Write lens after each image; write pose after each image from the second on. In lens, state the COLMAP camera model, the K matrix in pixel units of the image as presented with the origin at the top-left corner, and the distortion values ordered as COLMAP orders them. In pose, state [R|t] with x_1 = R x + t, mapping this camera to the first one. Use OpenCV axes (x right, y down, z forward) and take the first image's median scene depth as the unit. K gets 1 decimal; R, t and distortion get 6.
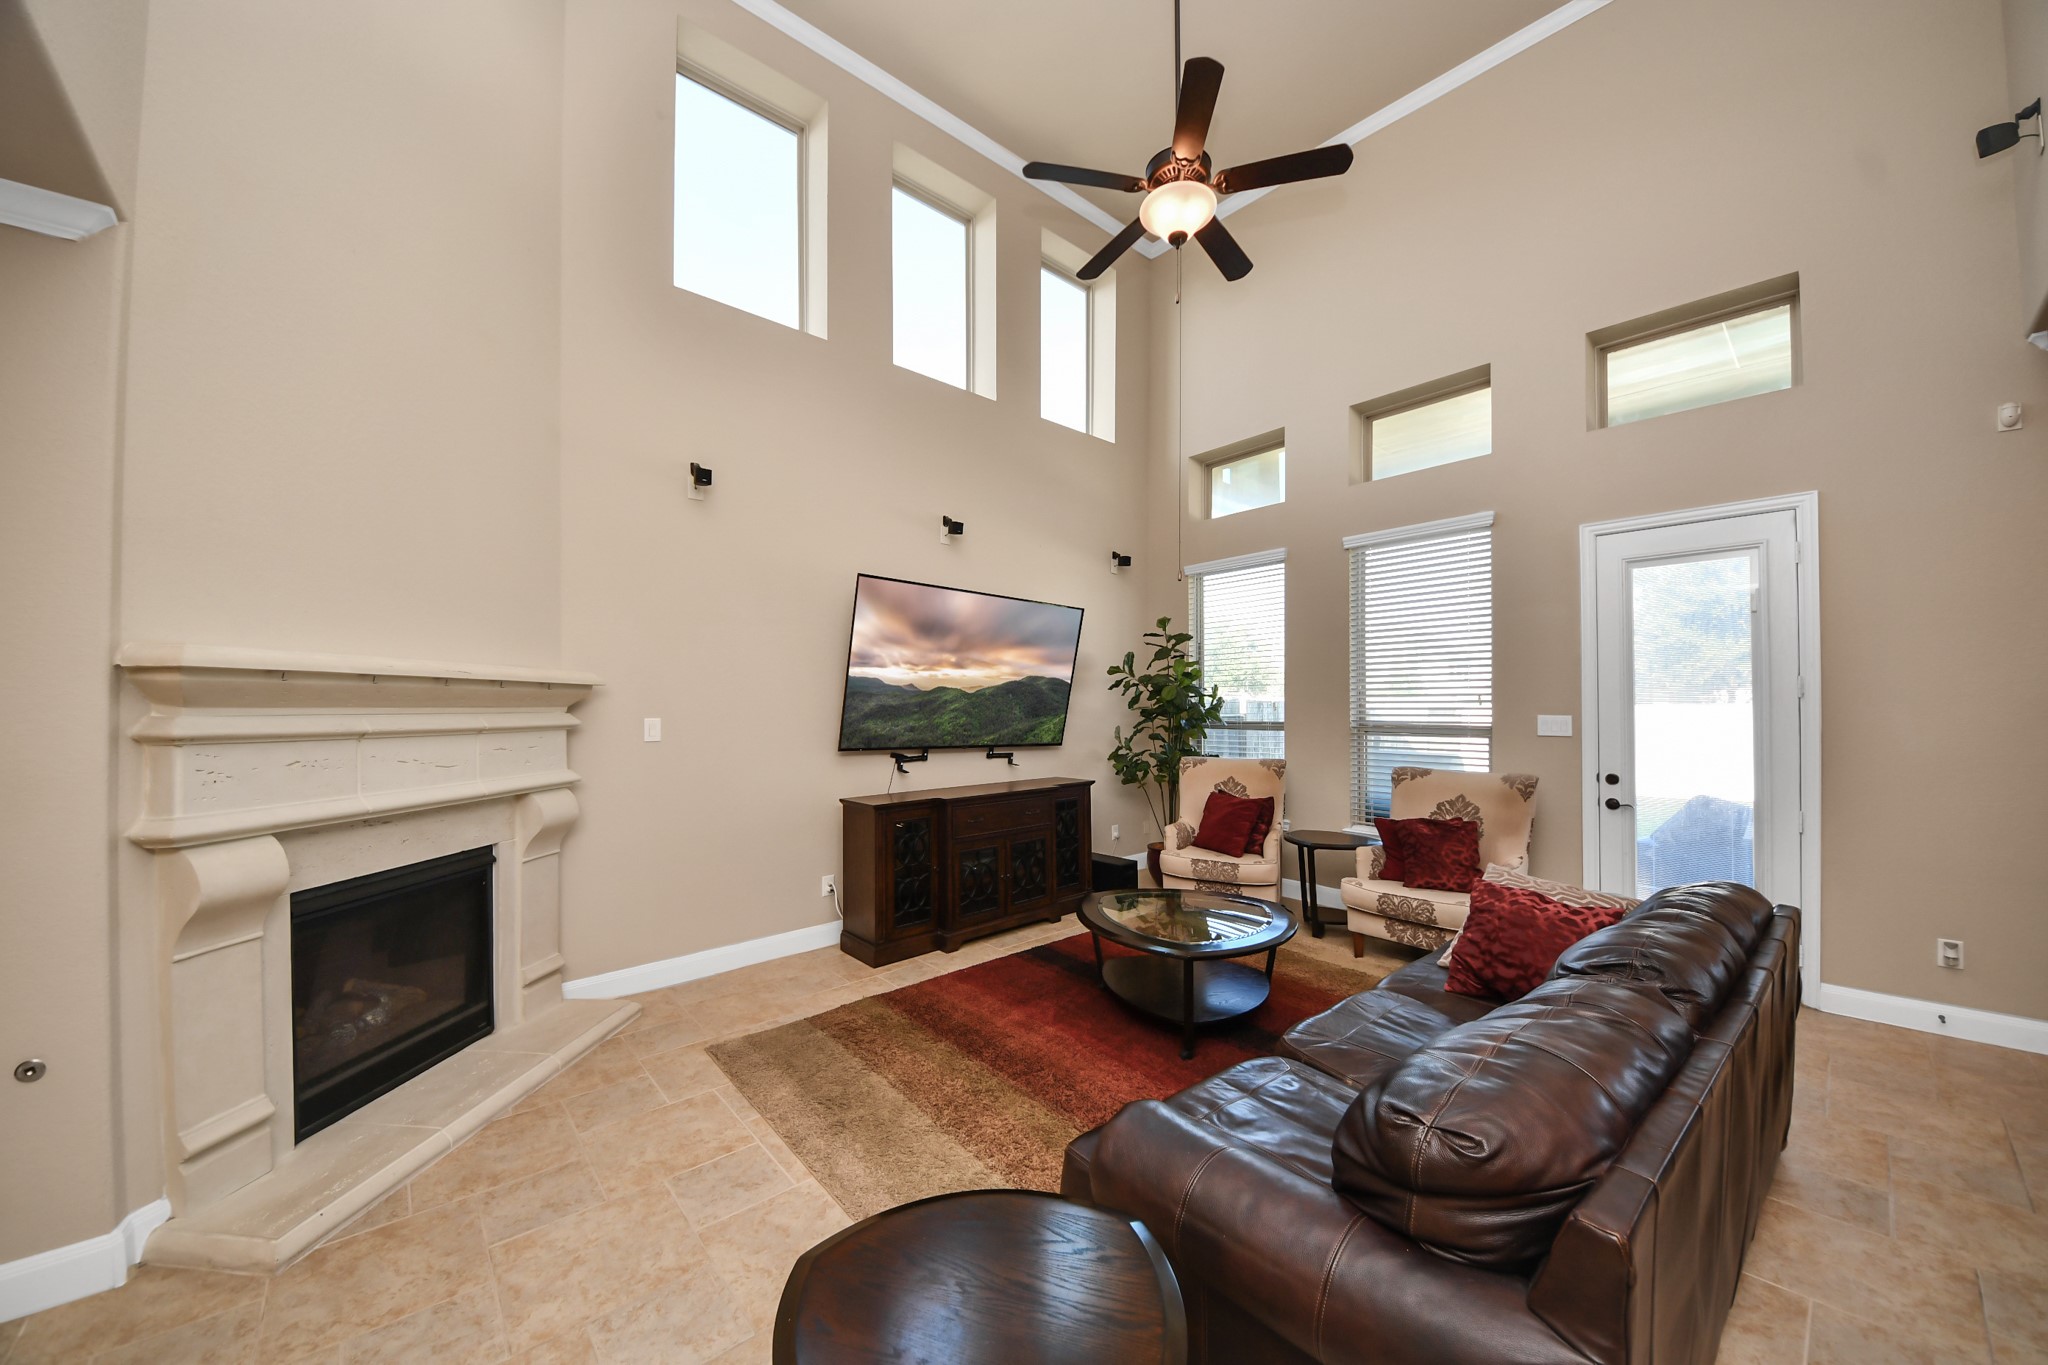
lens RADIAL K [[732.7, 0, 1019.5], [0, 732.7, 697.5], [0, 0, 1]] dist [0.002716, -0.004024]
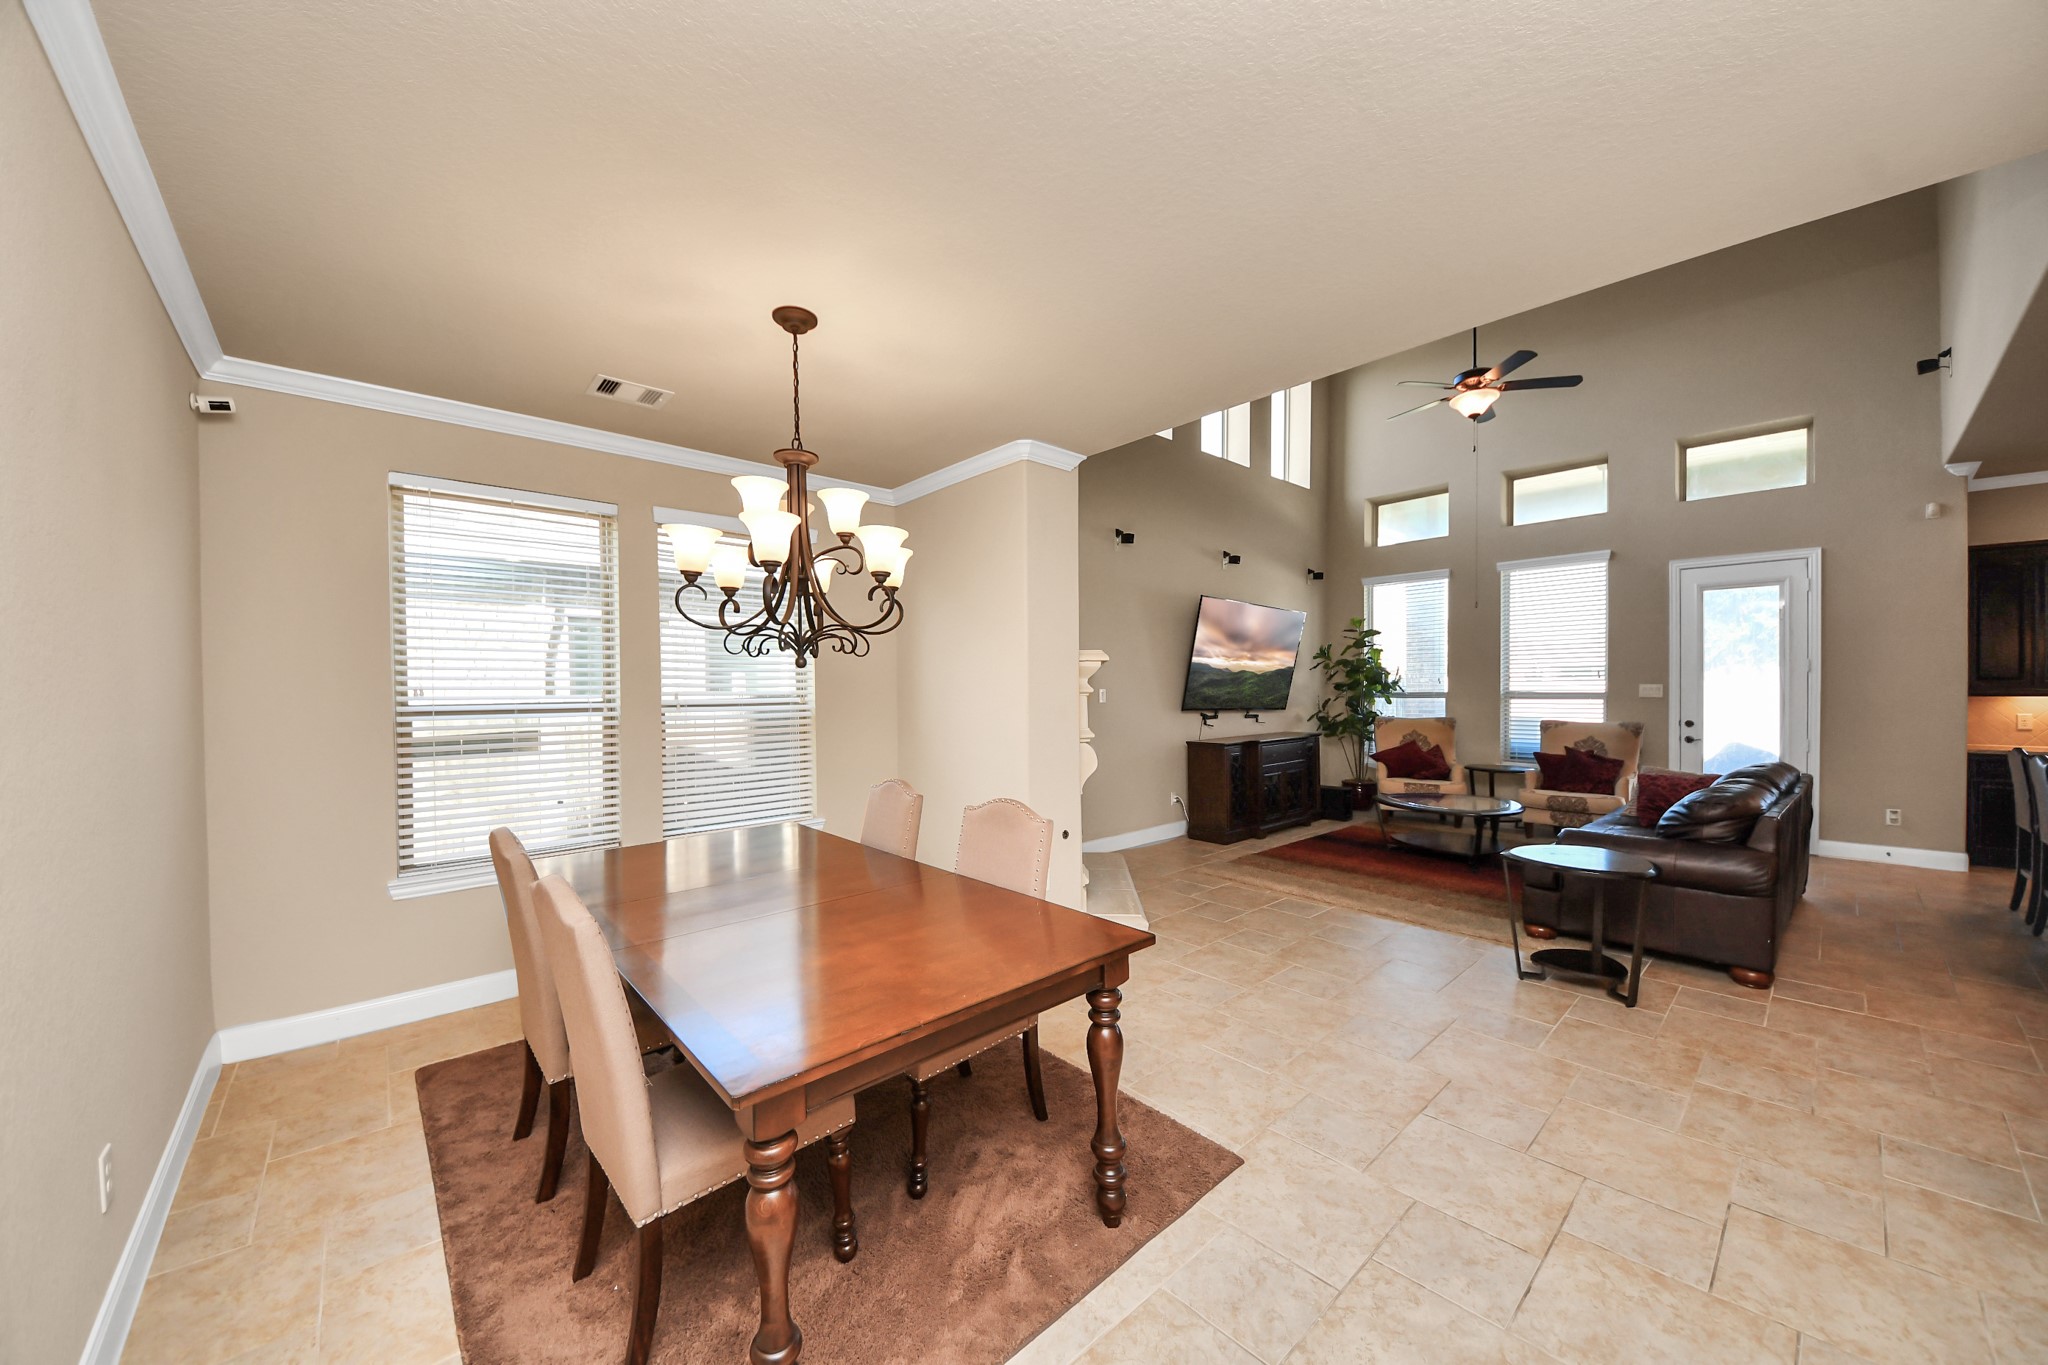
lens RADIAL K [[732.7, 0, 1019.5], [0, 732.7, 697.5], [0, 0, 1]] dist [0.002716, -0.004024]
pose [[0.999950, -0.008586, 0.005095, -0.550481], [0.008426, 0.999493, 0.030709, -0.005646], [-0.005356, -0.030665, 0.999515, -0.488259]]
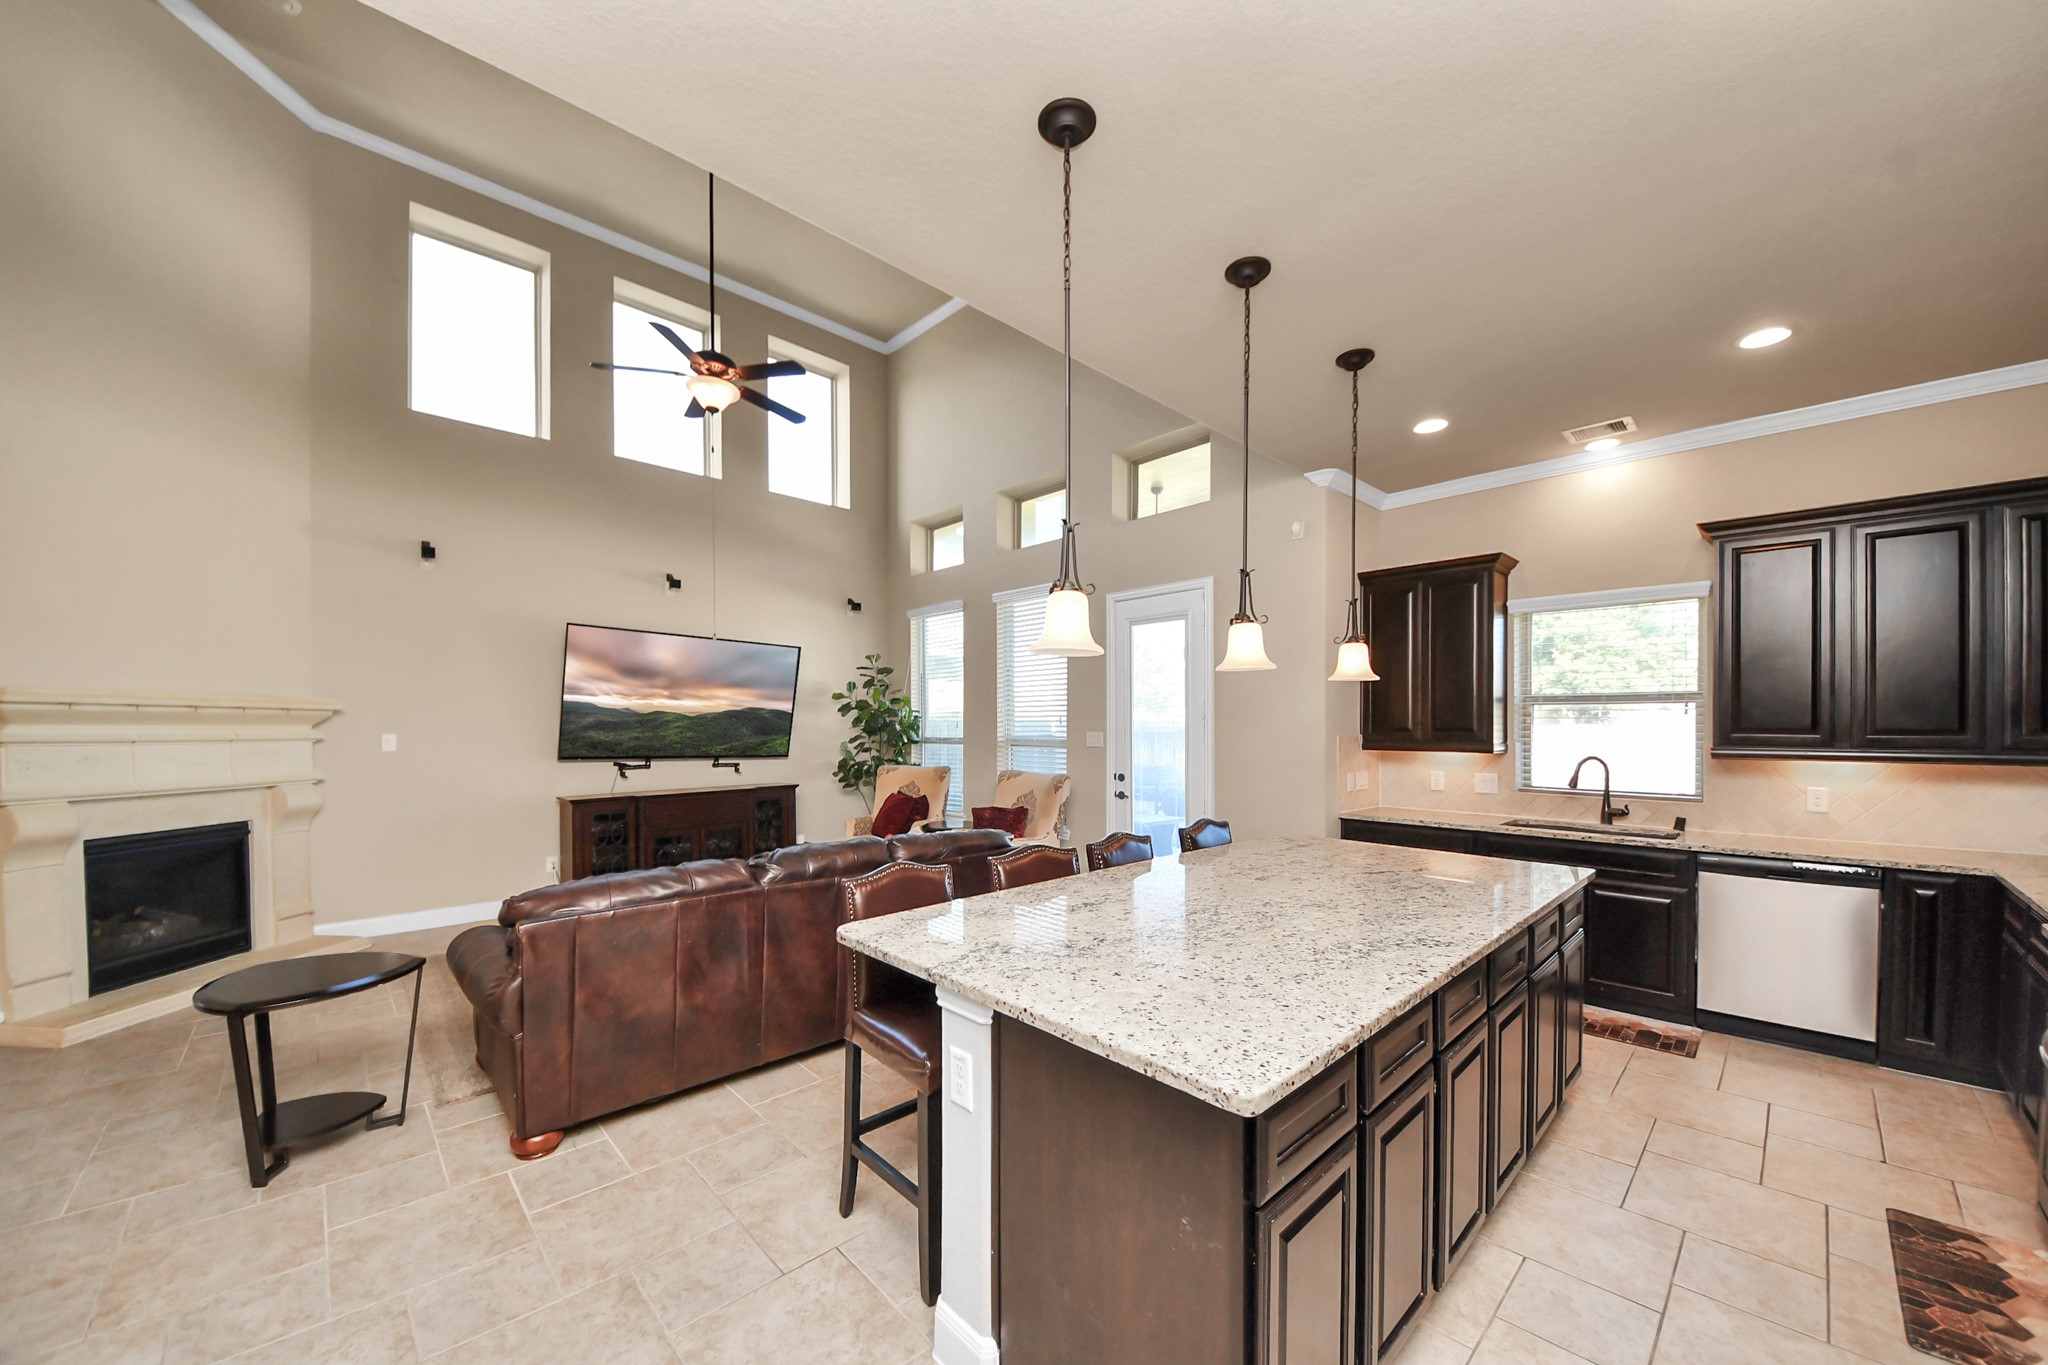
lens RADIAL K [[764.2, 0, 1052.9], [0, 764.2, 728.9], [0, 0, 1]] dist [-0.020342, -0.000181]
pose [[0.997556, 0.001007, 0.069862, 0.494112], [-0.001862, 0.999924, 0.012175, 0.001837], [-0.069844, -0.012276, 0.997482, -0.368204]]
